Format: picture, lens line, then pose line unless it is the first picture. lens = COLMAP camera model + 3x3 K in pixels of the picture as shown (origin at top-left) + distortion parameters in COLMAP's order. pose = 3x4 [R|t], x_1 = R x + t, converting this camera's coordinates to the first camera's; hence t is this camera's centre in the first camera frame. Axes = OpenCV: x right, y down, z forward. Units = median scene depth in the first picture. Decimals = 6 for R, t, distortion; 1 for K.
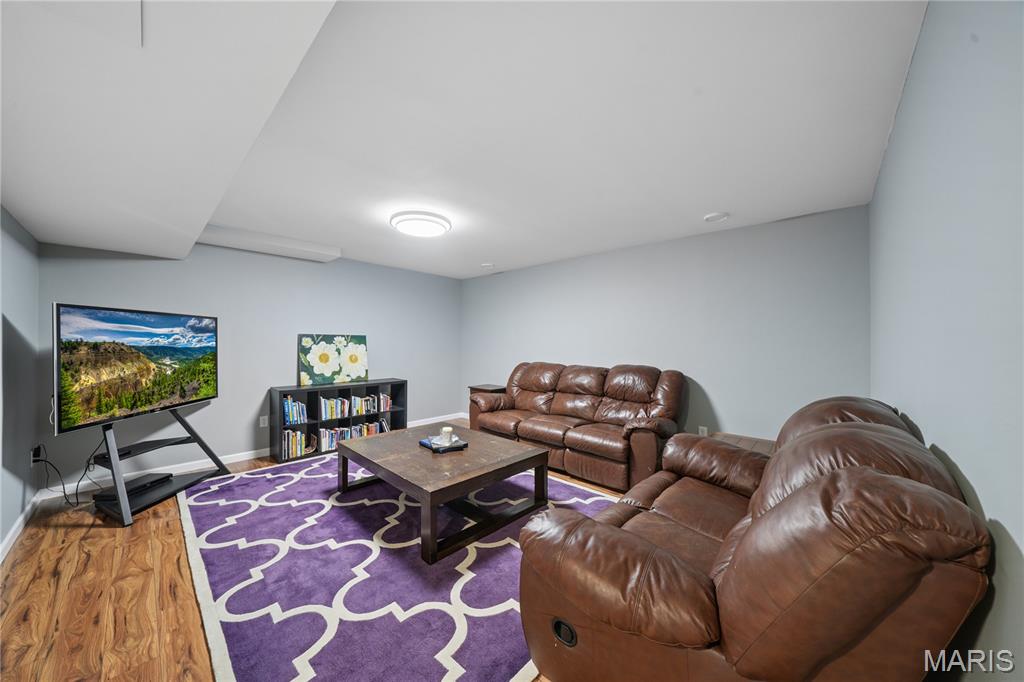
lens RADIAL K [[347.4, 0, 513.5], [0, 347.4, 343.8], [0, 0, 1]] dist [-0.000189, -0.000003]
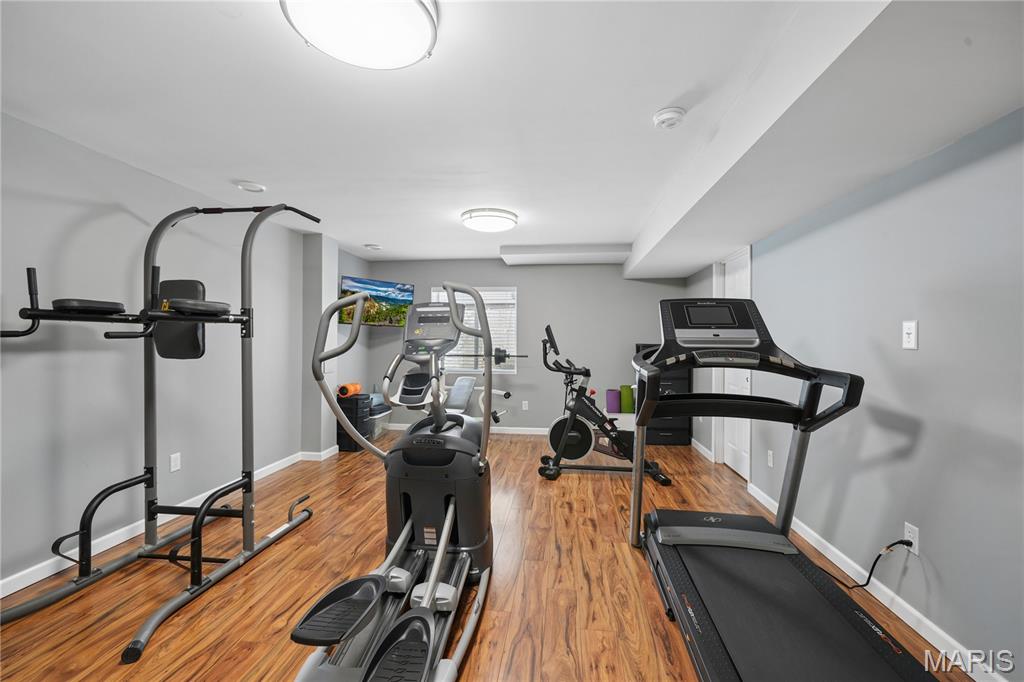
lens RADIAL K [[443.8, 0, 512.6], [0, 443.8, 341.8], [0, 0, 1]] dist [0.003573, -0.001210]
pose [[0.588490, 0.012220, -0.808412, 1.579689], [-0.038537, 0.999173, -0.012949, 0.277542], [0.807586, 0.038774, 0.588474, 0.064050]]
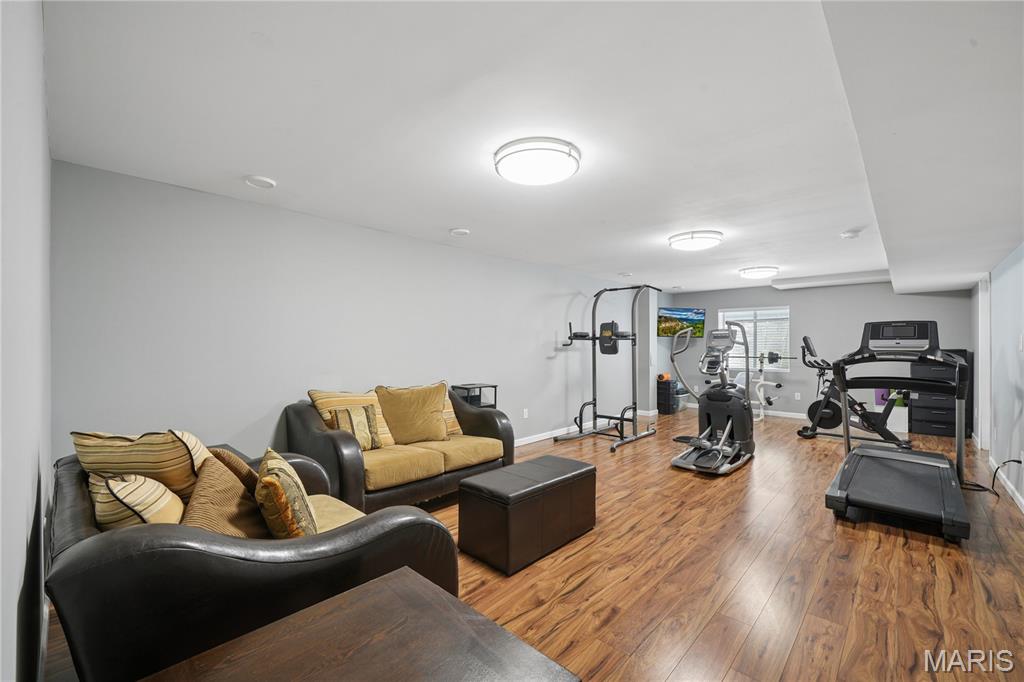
lens RADIAL K [[422.4, 0, 512.6], [0, 422.4, 342.6], [0, 0, 1]] dist [0.000610, 0.000115]
pose [[-0.001962, -0.000289, -0.999998, 2.862021], [-0.038190, 0.999270, -0.000214, 0.288287], [0.999269, 0.038189, -0.001972, -0.569974]]
